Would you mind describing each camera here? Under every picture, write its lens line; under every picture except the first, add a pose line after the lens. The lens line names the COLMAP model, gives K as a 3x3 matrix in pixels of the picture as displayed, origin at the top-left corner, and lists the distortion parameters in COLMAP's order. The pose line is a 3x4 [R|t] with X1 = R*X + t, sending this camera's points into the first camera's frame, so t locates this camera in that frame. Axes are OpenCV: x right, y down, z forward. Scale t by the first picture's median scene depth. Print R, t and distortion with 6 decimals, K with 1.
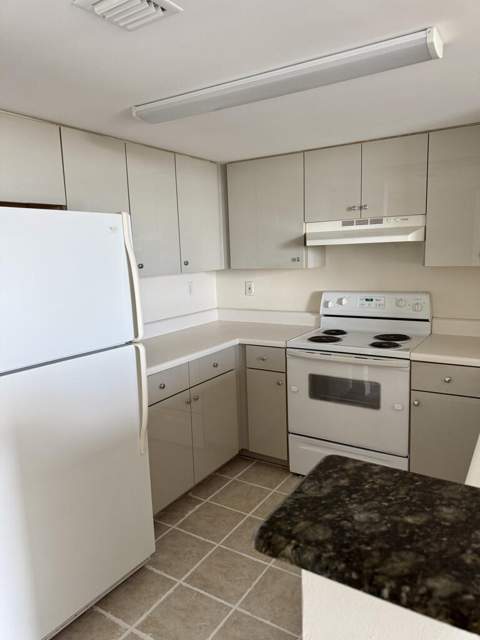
lens RADIAL K [[453.2, 0, 240.0], [0, 453.2, 320.0], [0, 0, 1]] dist [0.089249, -0.120226]
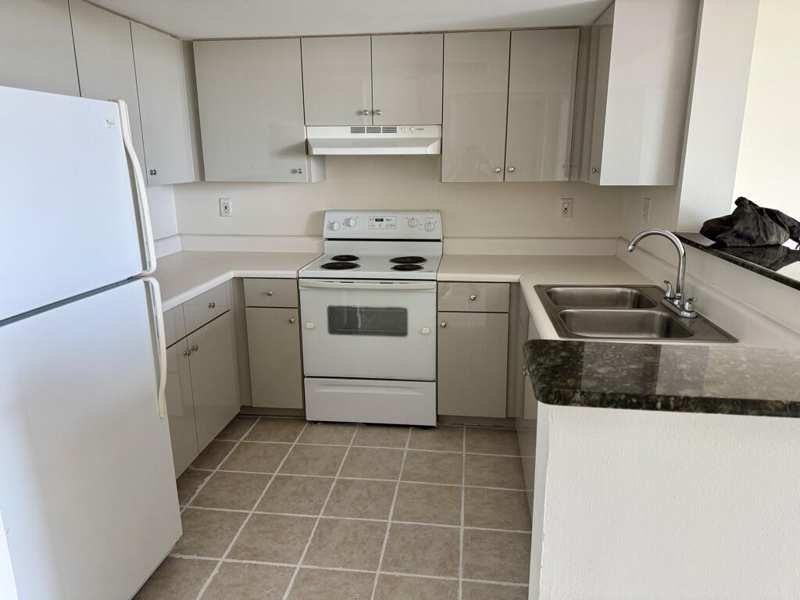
lens RADIAL K [[566.2, 0, 399.6], [0, 566.2, 303.1], [0, 0, 1]] dist [0.106918, -0.139561]
pose [[0.902327, -0.079632, 0.423633, -0.182615], [0.042292, 0.994401, 0.096841, 0.013423], [-0.428973, -0.069466, 0.900643, -0.035270]]
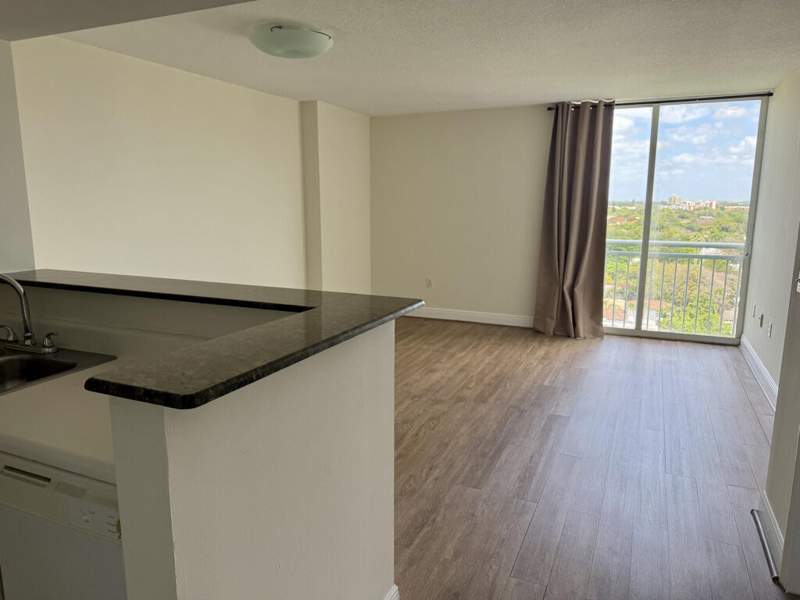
lens RADIAL K [[566.5, 0, 401.1], [0, 566.5, 305.6], [0, 0, 1]] dist [0.089249, -0.120226]
pose [[-0.151598, -0.148437, 0.977233, -0.325779], [0.153632, 0.973106, 0.171643, 0.001030], [-0.976430, 0.176155, -0.124716, 0.108300]]
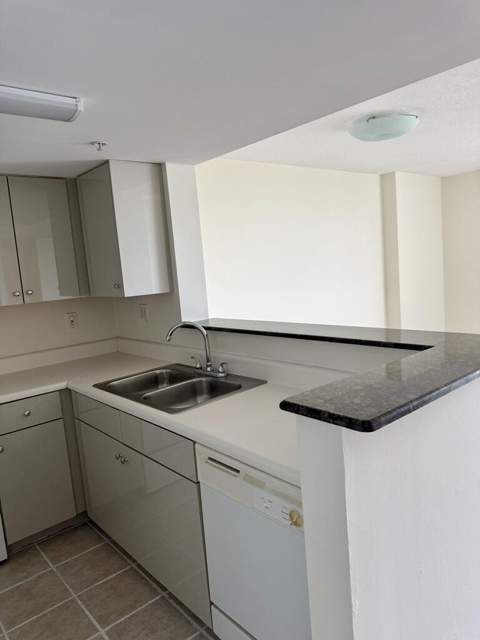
lens RADIAL K [[453.0, 0, 238.3], [0, 453.0, 318.4], [0, 0, 1]] dist [0.106918, -0.139561]
pose [[0.284395, -0.102527, 0.953209, -0.318540], [0.216933, 0.975359, 0.040186, -0.014026], [-0.933841, 0.195354, 0.299629, 0.169677]]
